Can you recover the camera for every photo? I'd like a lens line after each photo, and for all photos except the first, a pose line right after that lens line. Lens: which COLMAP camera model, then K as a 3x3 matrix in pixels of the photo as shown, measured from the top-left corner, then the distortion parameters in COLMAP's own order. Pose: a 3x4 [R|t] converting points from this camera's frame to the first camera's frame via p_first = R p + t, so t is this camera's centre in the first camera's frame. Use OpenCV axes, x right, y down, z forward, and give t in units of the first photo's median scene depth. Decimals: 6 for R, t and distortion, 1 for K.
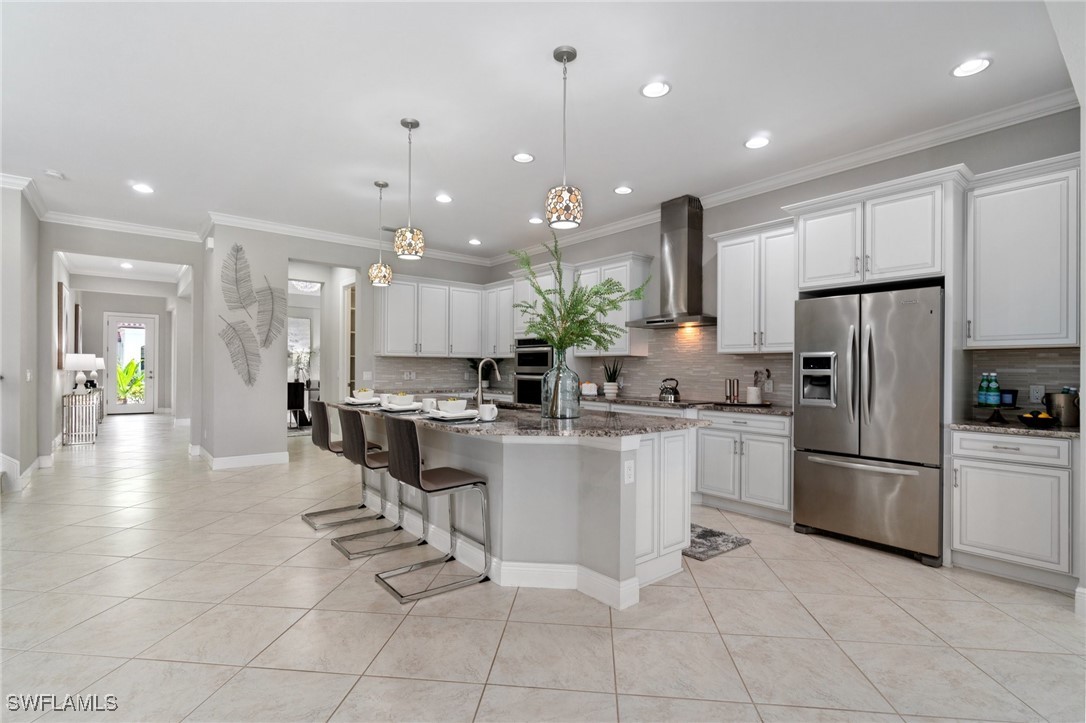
lens RADIAL K [[515.4, 0, 538.5], [0, 515.4, 366.6], [0, 0, 1]] dist [-0.001290, -0.000221]
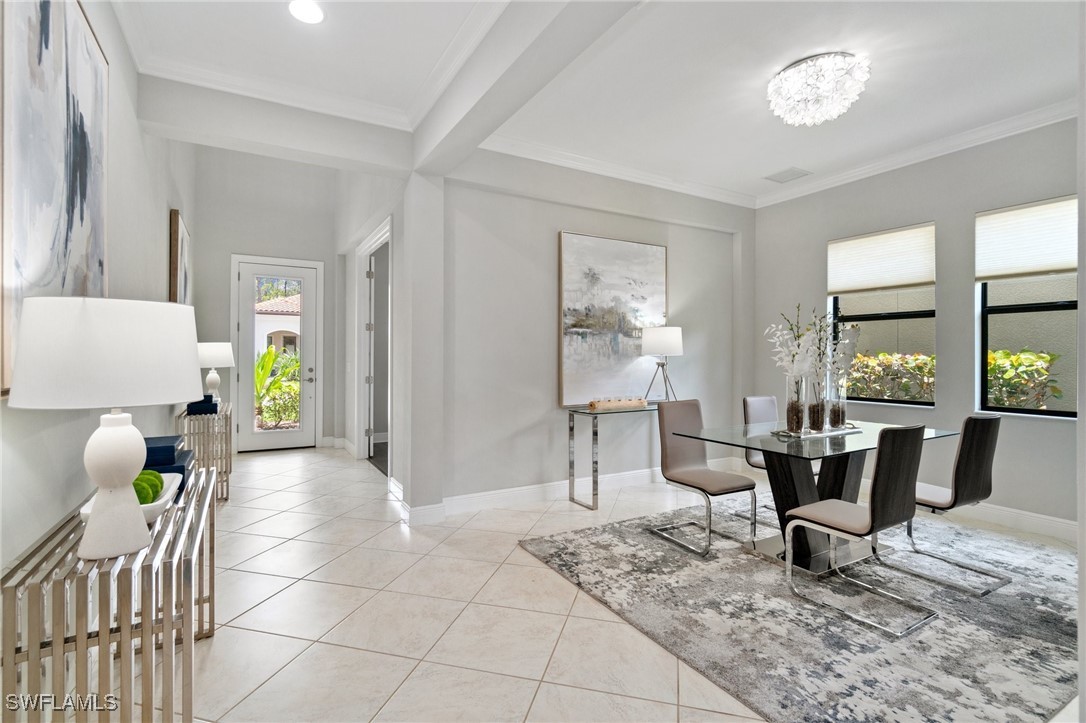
lens RADIAL K [[515.4, 0, 538.5], [0, 515.4, 366.6], [0, 0, 1]] dist [-0.001290, -0.000221]
pose [[0.986864, -0.000472, -0.161552, -0.476937], [0.002974, 0.999879, 0.015247, -0.000690], [0.161525, -0.015527, 0.986746, 0.562247]]
